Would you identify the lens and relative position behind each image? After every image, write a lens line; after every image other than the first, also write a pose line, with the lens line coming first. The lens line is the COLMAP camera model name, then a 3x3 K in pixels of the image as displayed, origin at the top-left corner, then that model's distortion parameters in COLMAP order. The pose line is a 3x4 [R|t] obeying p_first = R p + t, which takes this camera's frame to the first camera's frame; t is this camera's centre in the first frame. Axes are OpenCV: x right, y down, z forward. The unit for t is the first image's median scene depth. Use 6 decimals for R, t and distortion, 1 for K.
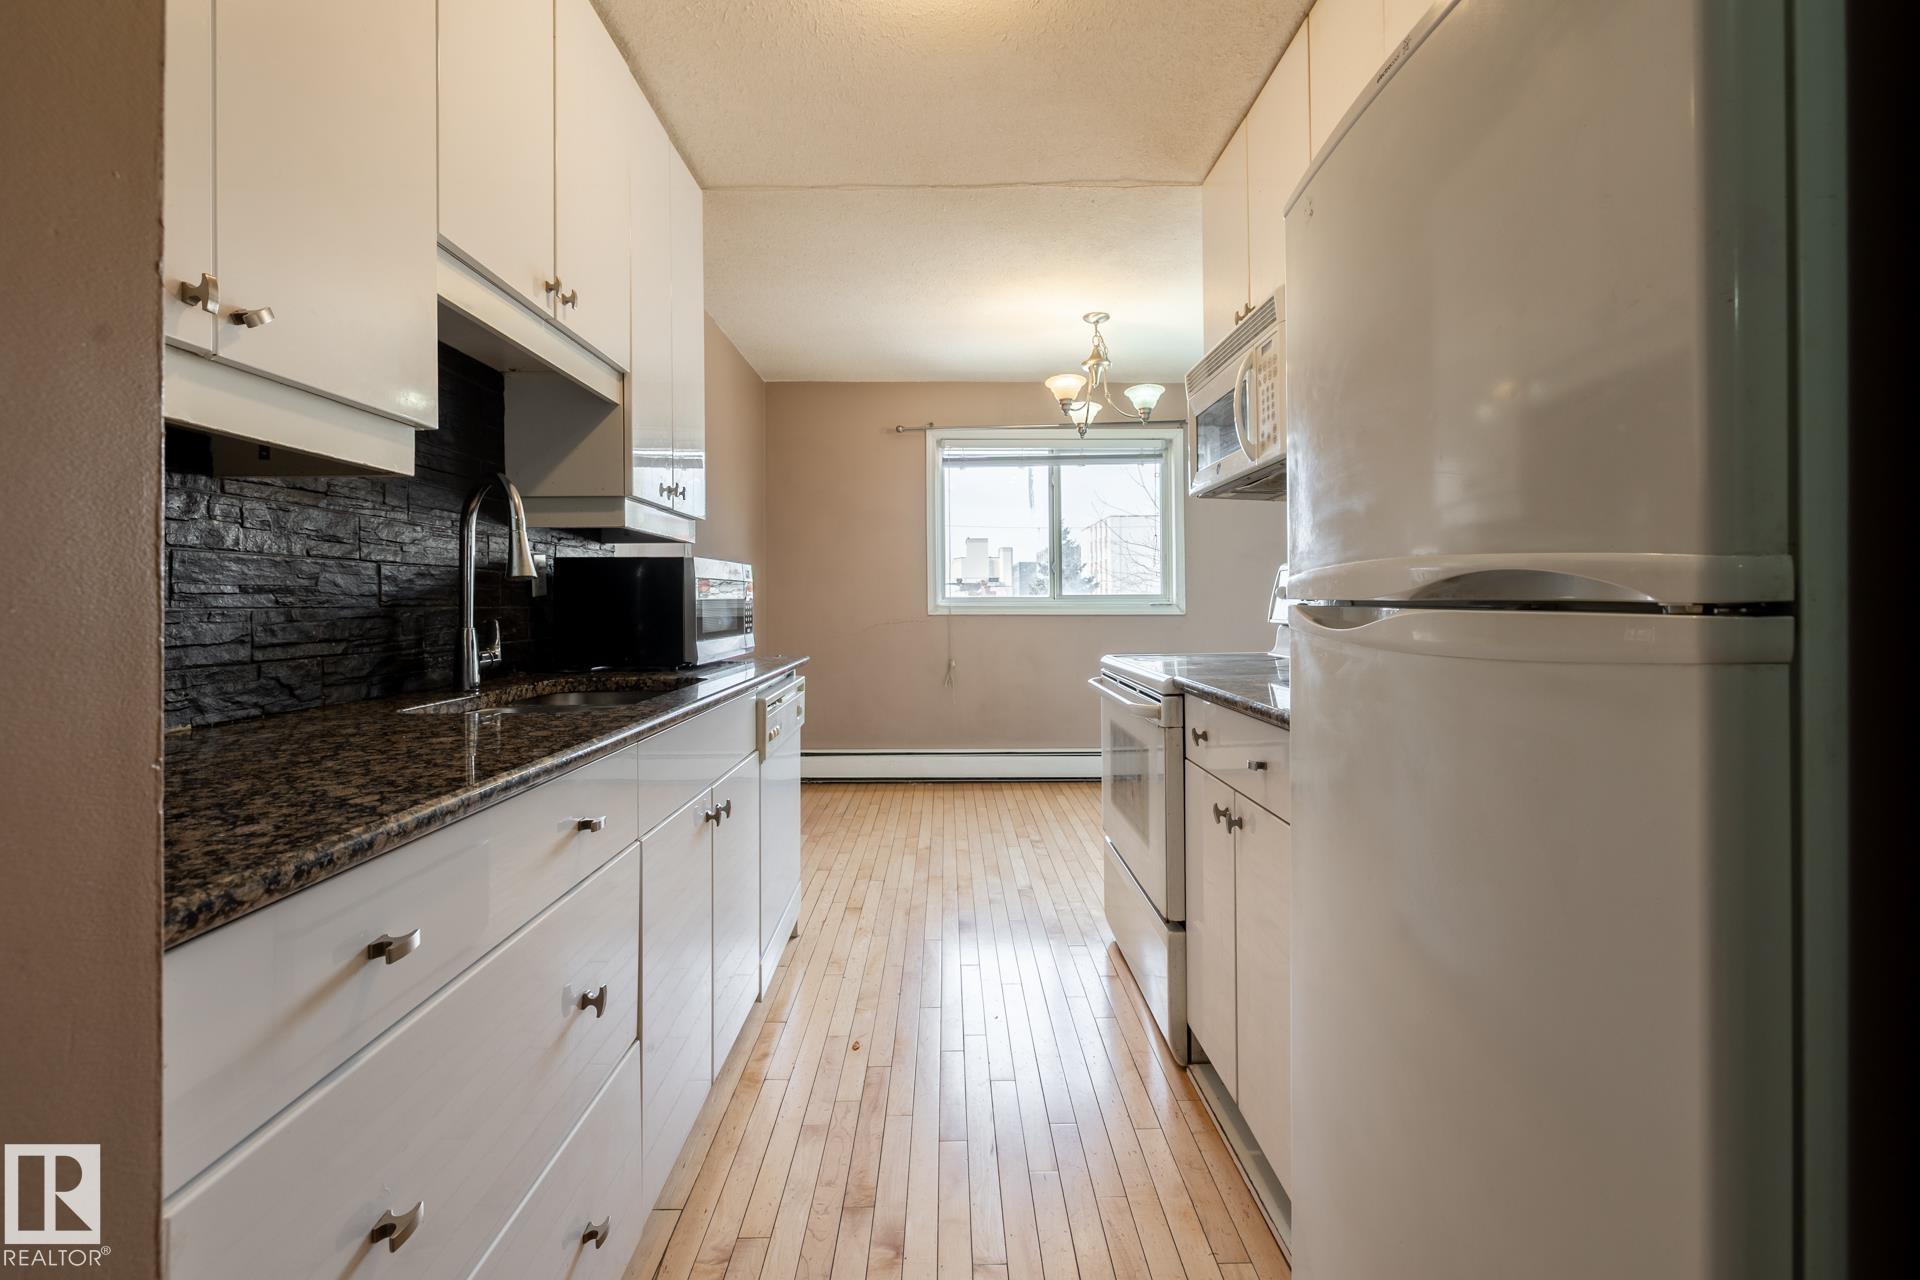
lens RADIAL K [[809.7, 0, 957.7], [0, 809.7, 598.4], [0, 0, 1]] dist [0.000652, 0.000140]
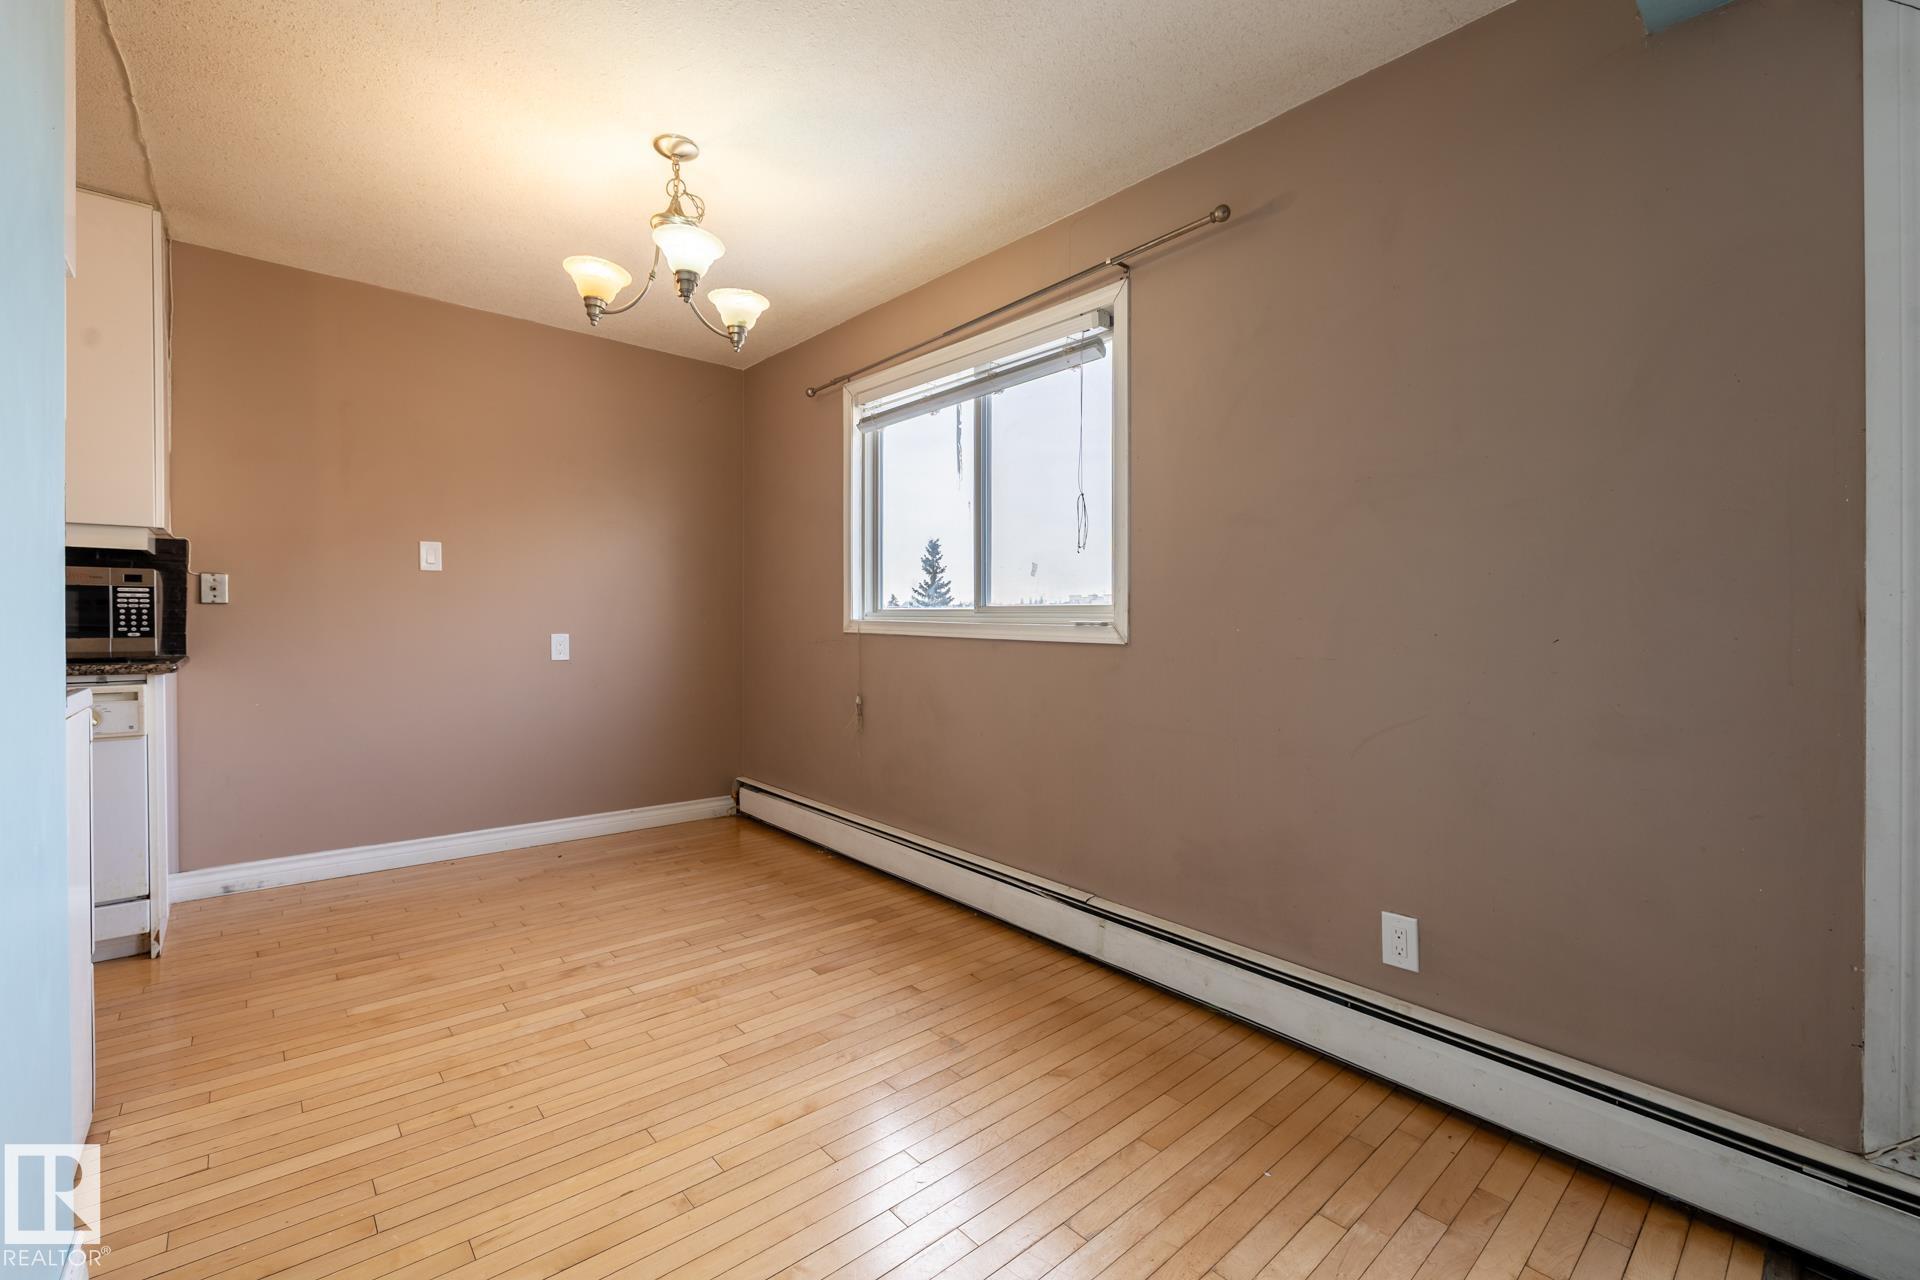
lens RADIAL K [[817.7, 0, 957.6], [0, 817.7, 629.4], [0, 0, 1]] dist [-0.001258, -0.000157]
pose [[0.657608, 0.021687, -0.753048, 0.590527], [-0.014857, 0.999764, 0.015818, 0.004098], [0.753214, 0.000786, 0.657776, 0.577017]]
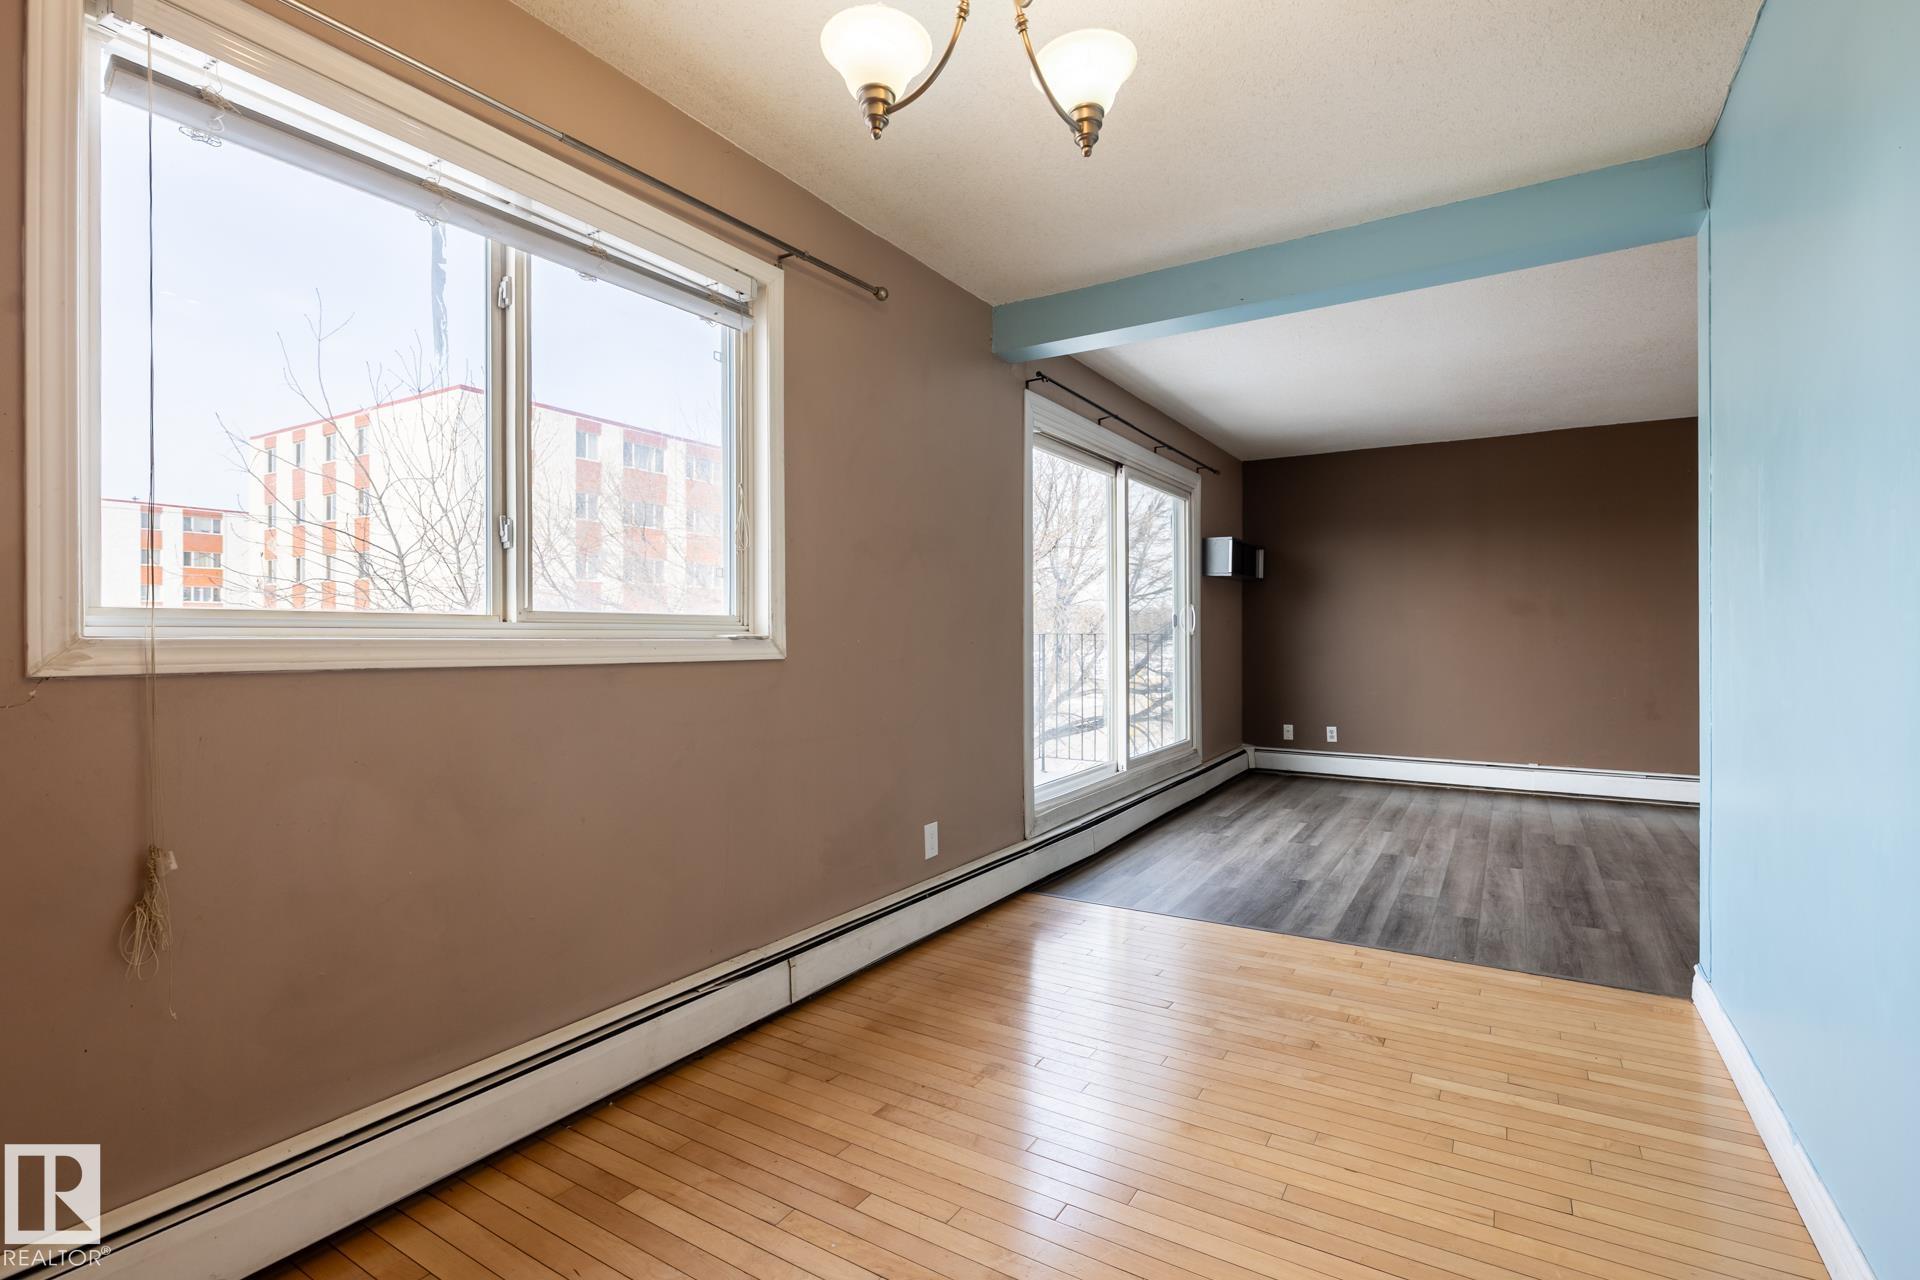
lens RADIAL K [[895.6, 0, 951.7], [0, 895.6, 627.4], [0, 0, 1]] dist [-0.000988, -0.000229]
pose [[0.536814, 0.010605, 0.843634, -0.110306], [-0.005033, 0.999943, -0.009367, 0.005762], [-0.843686, 0.000782, 0.536837, 0.626598]]
